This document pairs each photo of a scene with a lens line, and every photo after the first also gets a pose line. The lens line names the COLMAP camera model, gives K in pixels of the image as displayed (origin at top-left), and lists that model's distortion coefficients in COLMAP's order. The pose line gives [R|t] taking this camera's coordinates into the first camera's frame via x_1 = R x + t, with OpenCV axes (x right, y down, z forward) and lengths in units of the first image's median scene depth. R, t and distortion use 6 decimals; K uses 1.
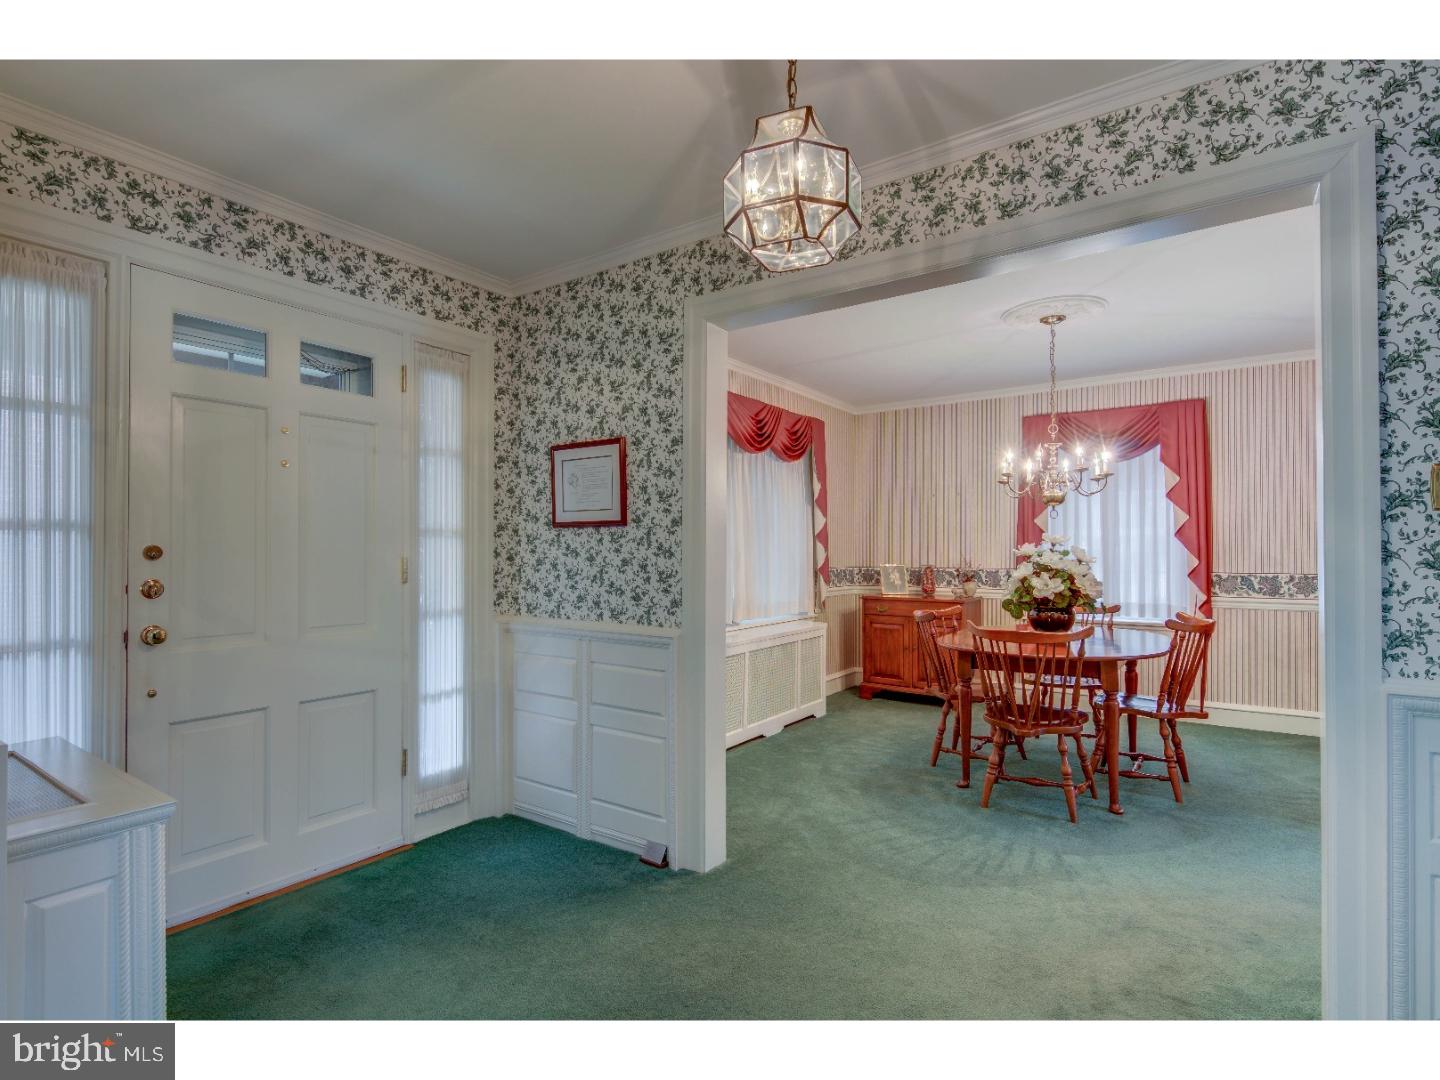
lens RADIAL K [[725.4, 0, 718.3], [0, 725.4, 544.7], [0, 0, 1]] dist [0.016272, -0.012014]
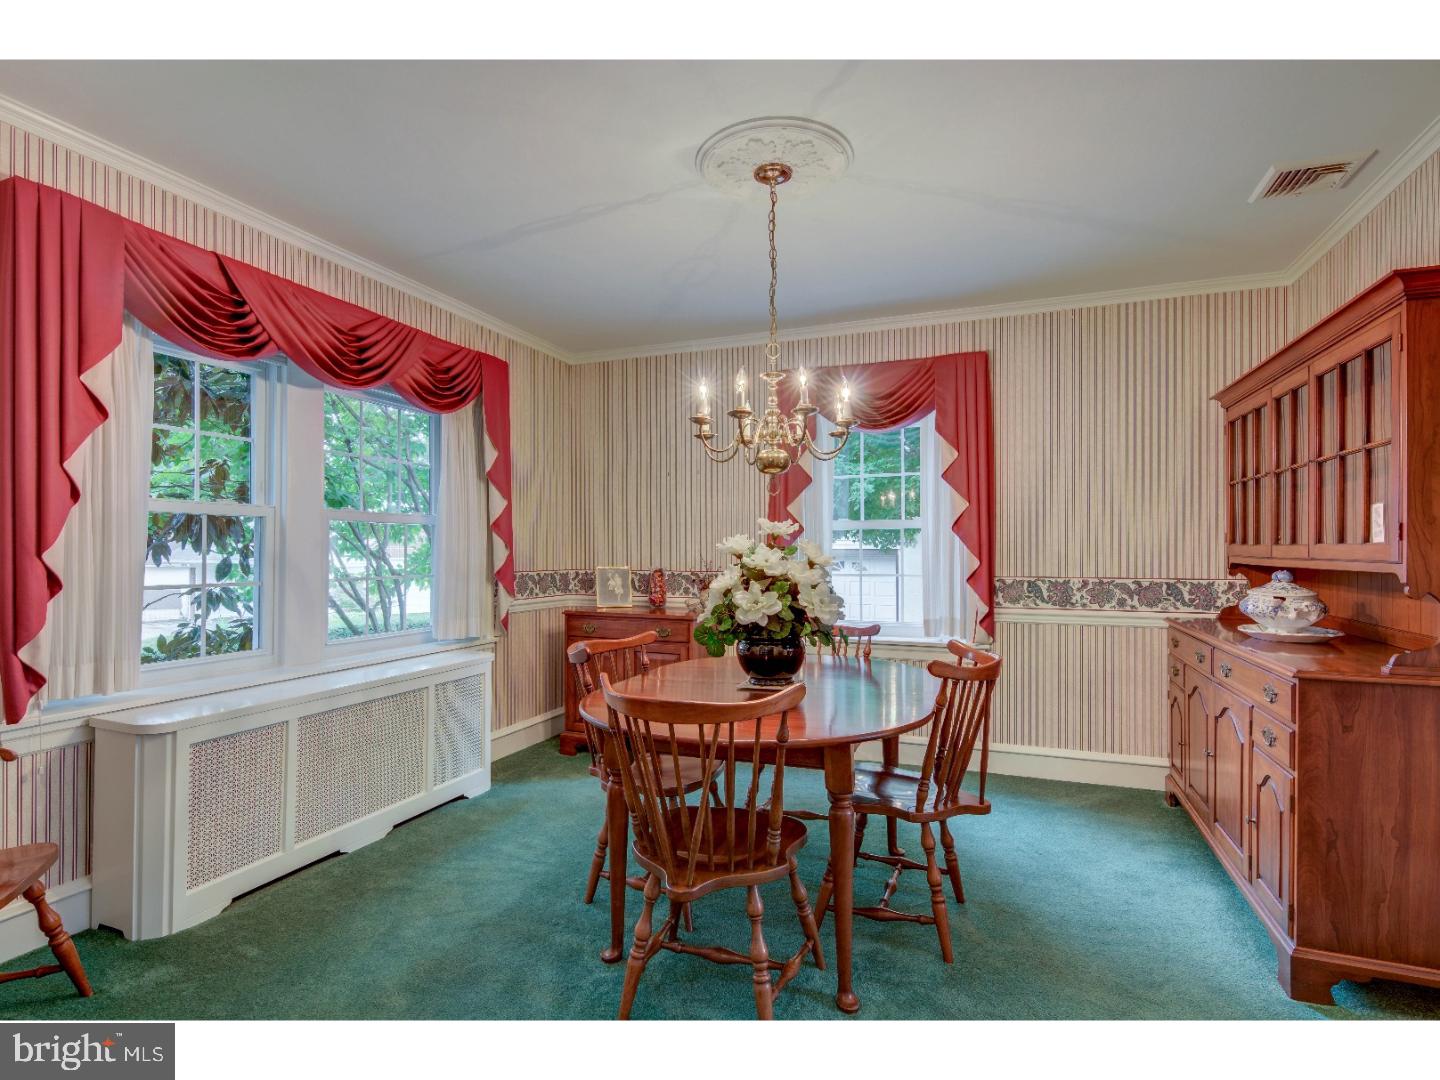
lens RADIAL K [[725.4, 0, 718.3], [0, 725.4, 544.7], [0, 0, 1]] dist [0.016272, -0.012014]
pose [[0.972372, 0.004133, 0.233401, 0.218000], [-0.004449, 0.999990, 0.000827, 0.005360], [-0.233396, -0.001843, 0.972380, 0.327713]]
